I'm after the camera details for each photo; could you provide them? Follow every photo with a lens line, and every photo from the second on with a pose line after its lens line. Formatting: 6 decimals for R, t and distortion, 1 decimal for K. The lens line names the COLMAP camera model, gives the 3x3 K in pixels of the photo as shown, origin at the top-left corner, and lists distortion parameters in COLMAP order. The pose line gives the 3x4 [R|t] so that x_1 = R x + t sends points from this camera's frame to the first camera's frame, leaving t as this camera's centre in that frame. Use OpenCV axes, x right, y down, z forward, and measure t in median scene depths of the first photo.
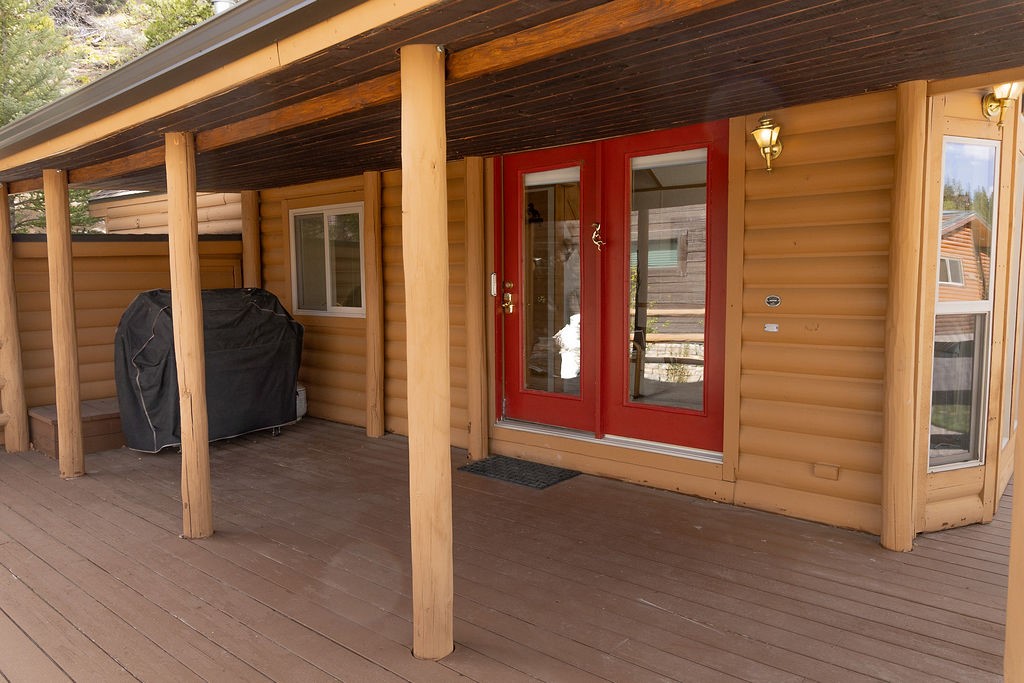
lens RADIAL K [[703.3, 0, 514.5], [0, 703.3, 345.9], [0, 0, 1]] dist [0.004105, -0.002161]
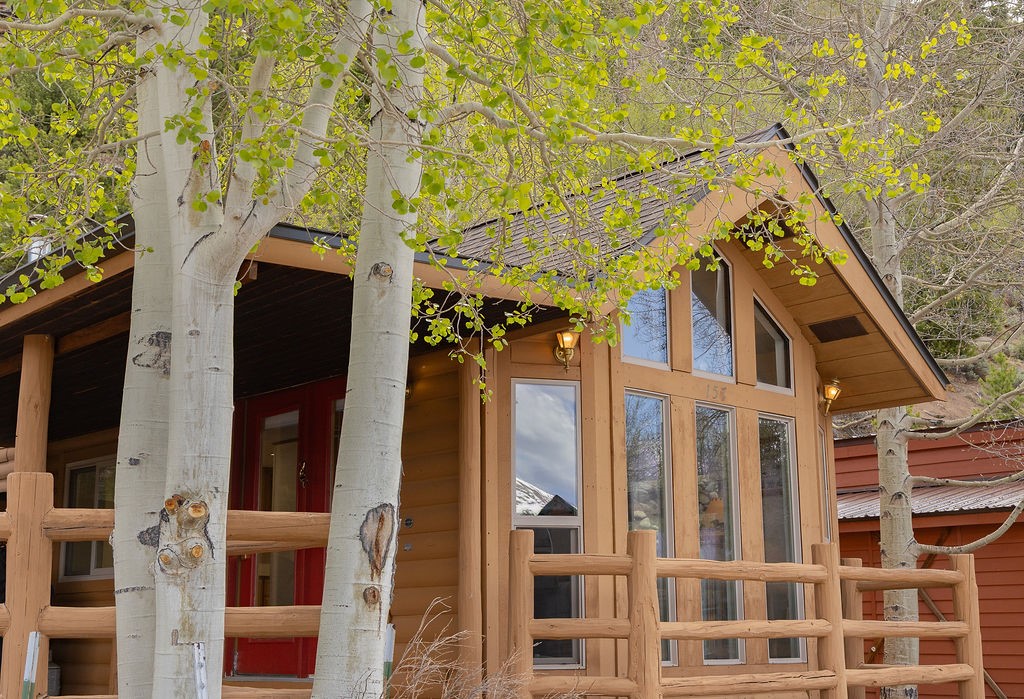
lens RADIAL K [[1370.3, 0, 548.6], [0, 1370.3, 348.2], [0, 0, 1]] dist [-0.008205, -0.002384]
pose [[0.995661, -0.019572, -0.090970, 0.573926], [-0.008505, 0.954393, -0.298430, 0.229453], [0.092662, 0.297909, 0.950086, -0.808341]]
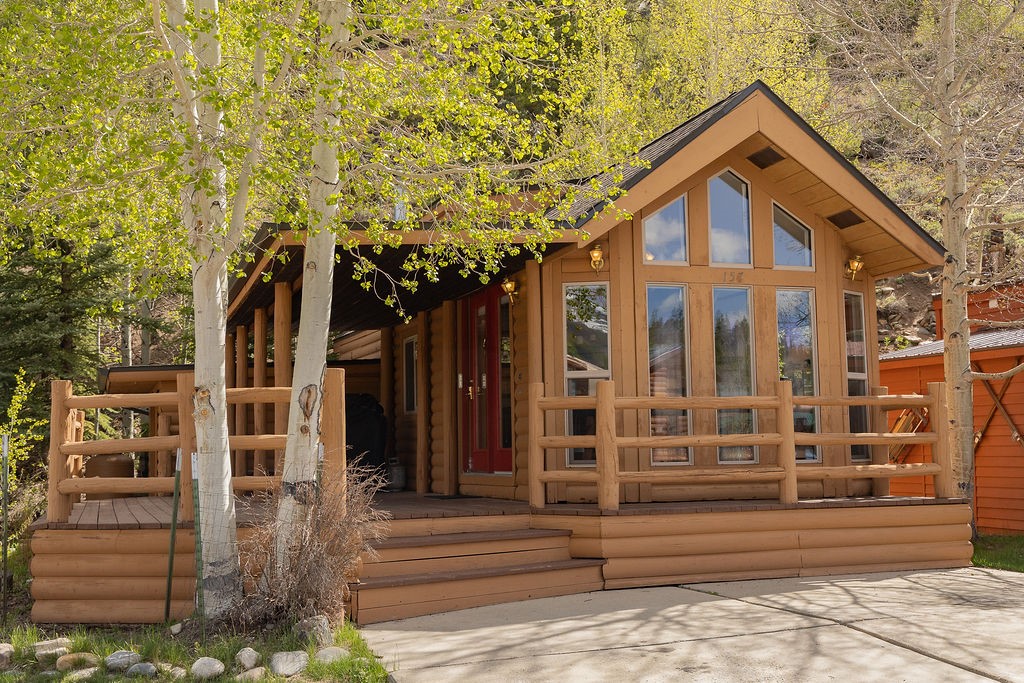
lens RADIAL K [[1203.3, 0, 512.0], [0, 1203.3, 341.5], [0, 0, 1]] dist [-0.008562, 0.024840]
pose [[0.856598, -0.053566, -0.513197, 1.380860], [-0.040070, 0.984687, -0.169662, 0.261631], [0.514426, 0.165896, 0.841335, -1.128861]]
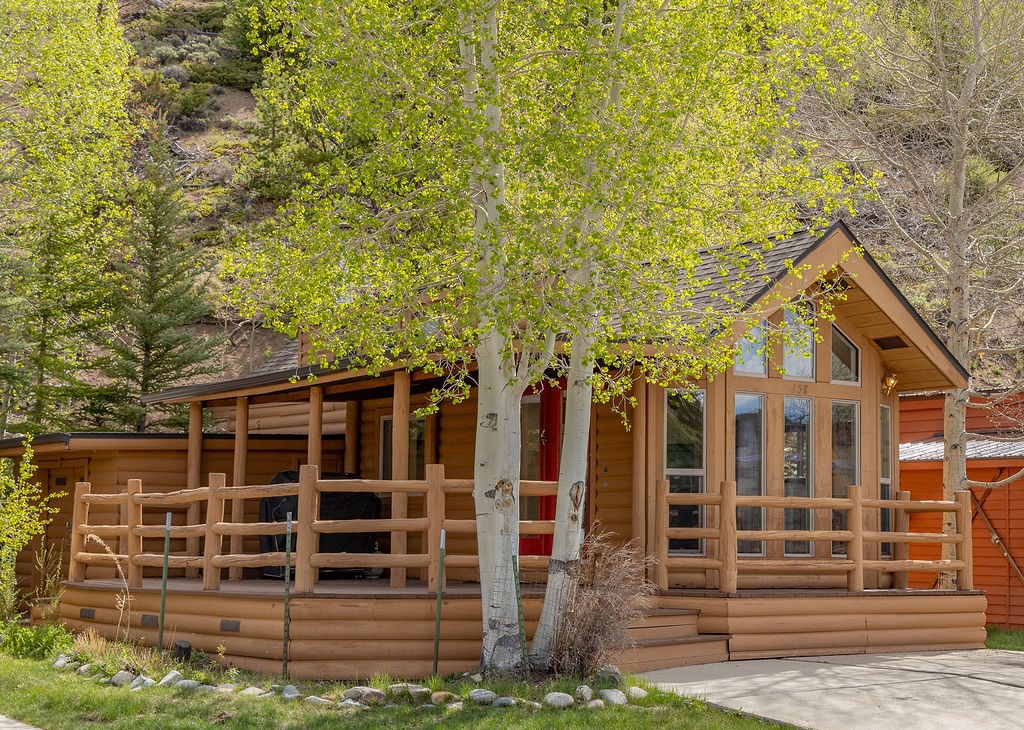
lens RADIAL K [[1765.0, 0, 607.6], [0, 1765.0, 402.2], [0, 0, 1]] dist [-0.009956, -0.019894]
pose [[0.974269, 0.000137, -0.225387, 1.042440], [-0.040092, 0.984157, -0.172706, 0.414490], [0.221793, 0.177299, 0.958839, -2.578827]]
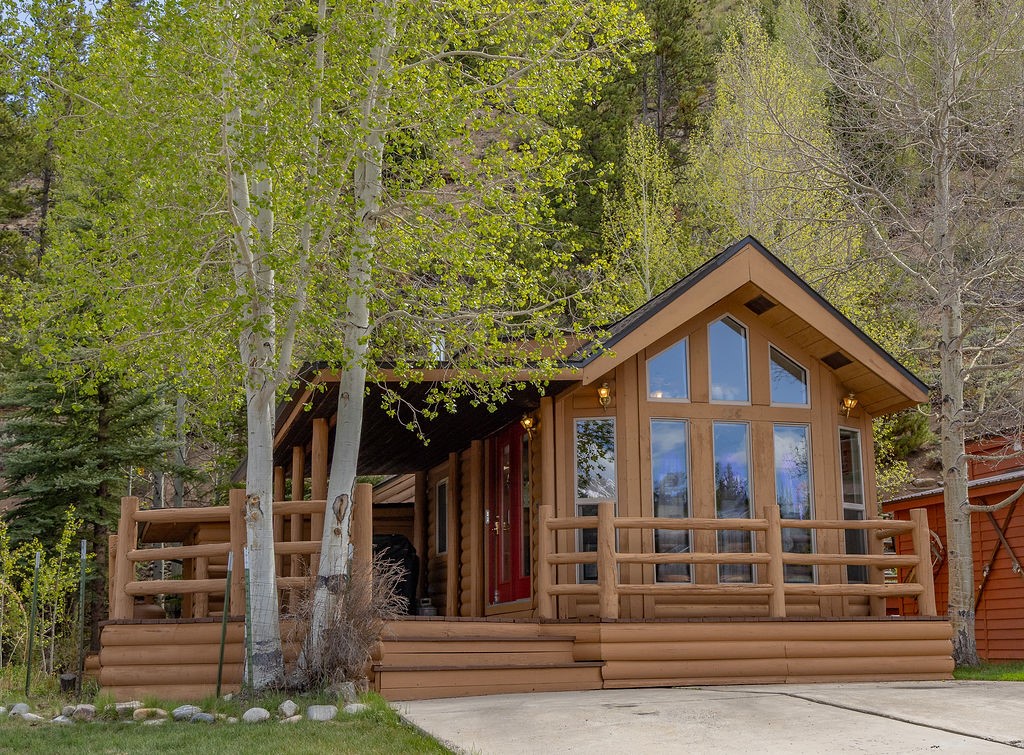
lens RADIAL K [[1425.4, 0, 549.5], [0, 1425.4, 377.8], [0, 0, 1]] dist [0.000625, -0.061341]
pose [[0.842654, -0.106679, -0.527782, 1.792045], [-0.044845, 0.962868, -0.266221, 0.454599], [0.536584, 0.248001, 0.806581, -1.578511]]
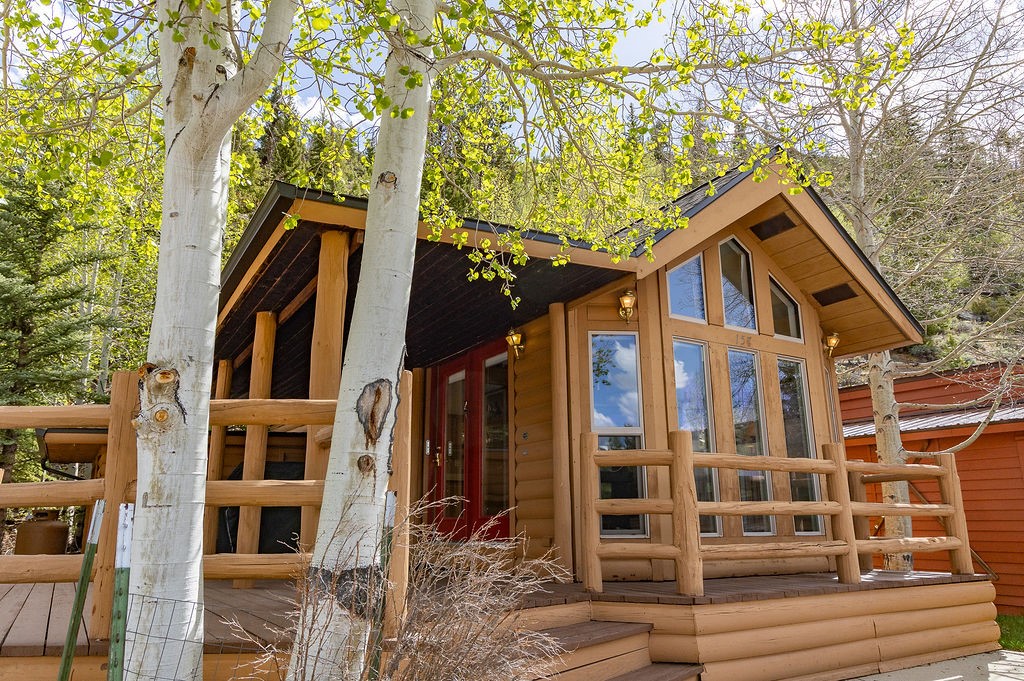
lens RADIAL K [[714.2, 0, 512.3], [0, 714.2, 341.8], [0, 0, 1]] dist [-0.000638, 0.002583]
pose [[0.948742, -0.075437, -0.306918, 0.625194], [-0.032366, 0.942801, -0.331781, 0.201514], [0.314391, 0.324708, 0.892033, -0.392928]]
